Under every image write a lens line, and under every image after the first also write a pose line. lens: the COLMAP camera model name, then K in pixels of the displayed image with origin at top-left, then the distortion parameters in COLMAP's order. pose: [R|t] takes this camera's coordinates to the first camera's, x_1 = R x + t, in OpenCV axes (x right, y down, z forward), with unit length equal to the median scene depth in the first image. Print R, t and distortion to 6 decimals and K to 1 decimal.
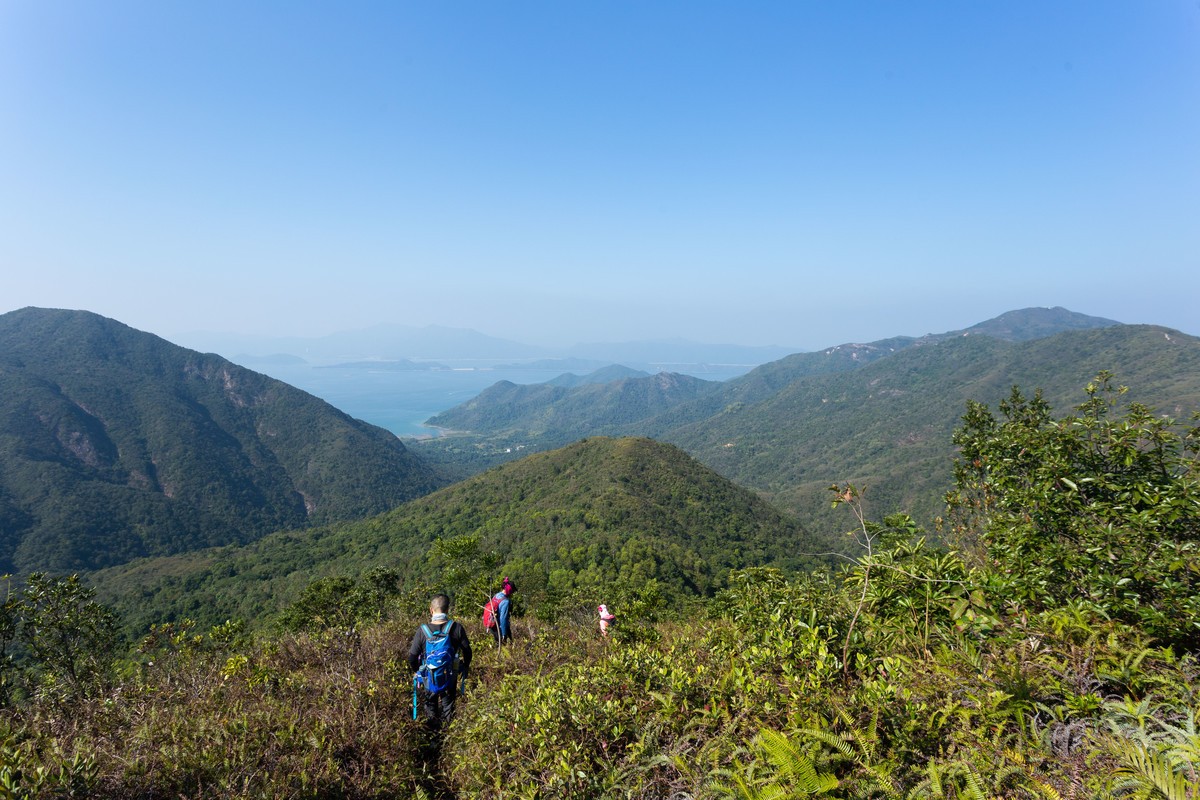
lens RADIAL K [[616.0, 0, 600.0], [0, 616.0, 400.0], [0, 0, 1]] dist [-0.003443, 0.000894]
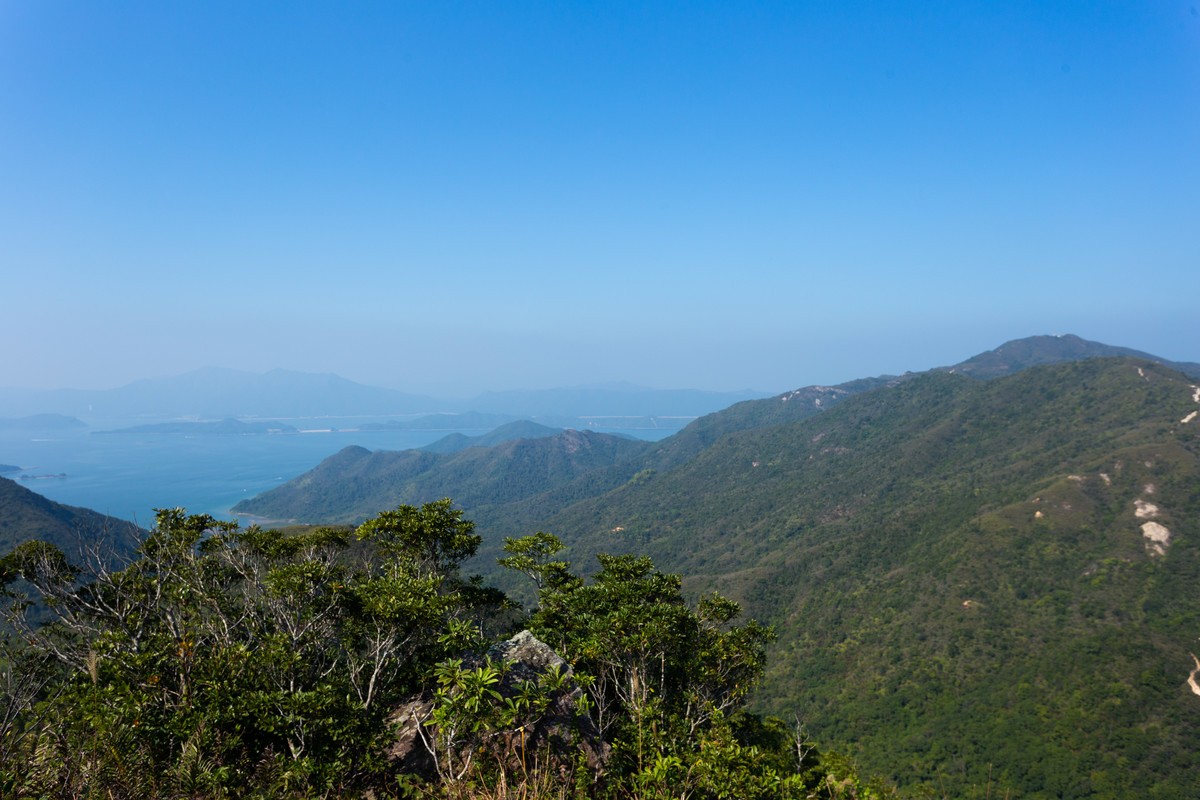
lens RADIAL K [[849.7, 0, 600.0], [0, 849.7, 400.0], [0, 0, 1]] dist [0.001799, 0.002802]
pose [[0.995923, -0.017614, 0.088471, 0.121988], [0.024655, 0.996560, -0.079126, 0.000568], [-0.086773, 0.080985, 0.992931, -0.004201]]
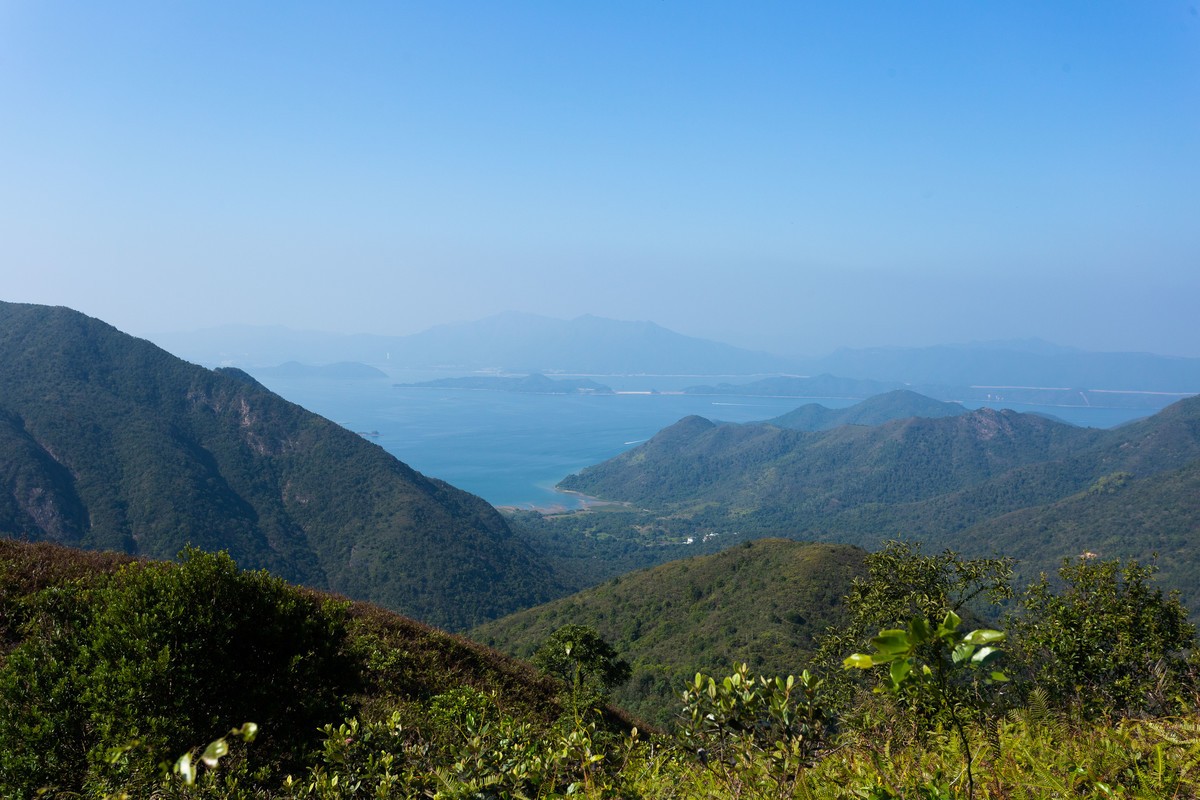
lens RADIAL K [[1094.8, 0, 600.0], [0, 1094.8, 400.0], [0, 0, 1]] dist [0.006650, 0.004261]
pose [[0.967738, 0.019253, -0.251223, 0.044780], [-0.029966, 0.998794, -0.038887, -0.012387], [0.250172, 0.045161, 0.967148, -0.023387]]
